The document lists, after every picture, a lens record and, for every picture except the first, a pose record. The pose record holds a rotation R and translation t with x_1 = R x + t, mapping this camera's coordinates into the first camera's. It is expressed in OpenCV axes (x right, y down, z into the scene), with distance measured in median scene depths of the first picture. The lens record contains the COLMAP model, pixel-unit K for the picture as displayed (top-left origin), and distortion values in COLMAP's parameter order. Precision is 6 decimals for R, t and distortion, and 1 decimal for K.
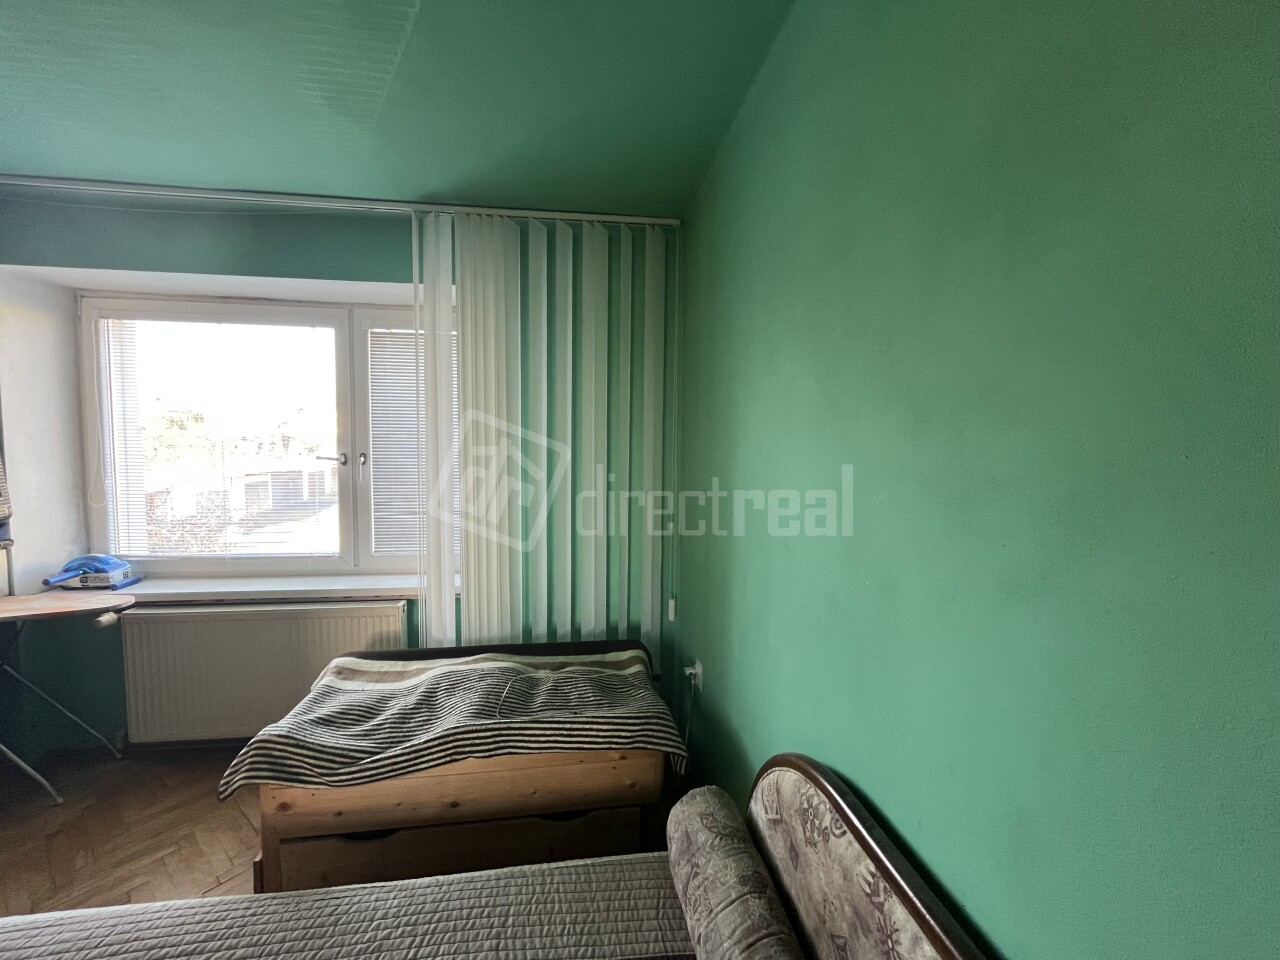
lens RADIAL K [[515.7, 0, 640.5], [0, 515.7, 478.4], [0, 0, 1]] dist [-0.002511, -0.000662]
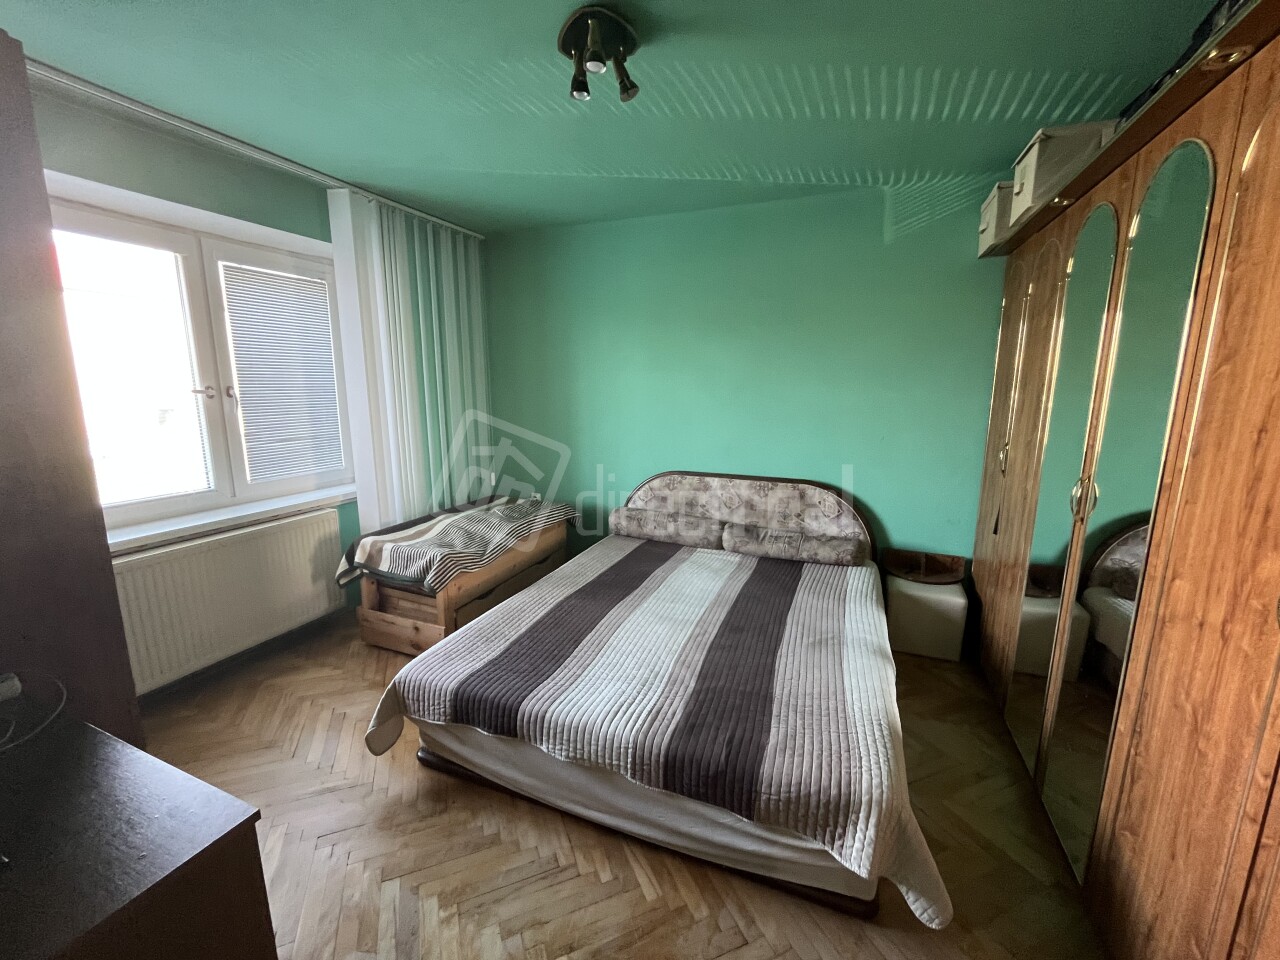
lens RADIAL K [[515.7, 0, 635.7], [0, 515.7, 478.5], [0, 0, 1]] dist [-0.002511, -0.000662]
pose [[0.496826, -0.161437, 0.852703, -1.173108], [0.055420, 0.986442, 0.154467, 0.021548], [-0.866079, -0.029486, 0.499037, -0.243269]]
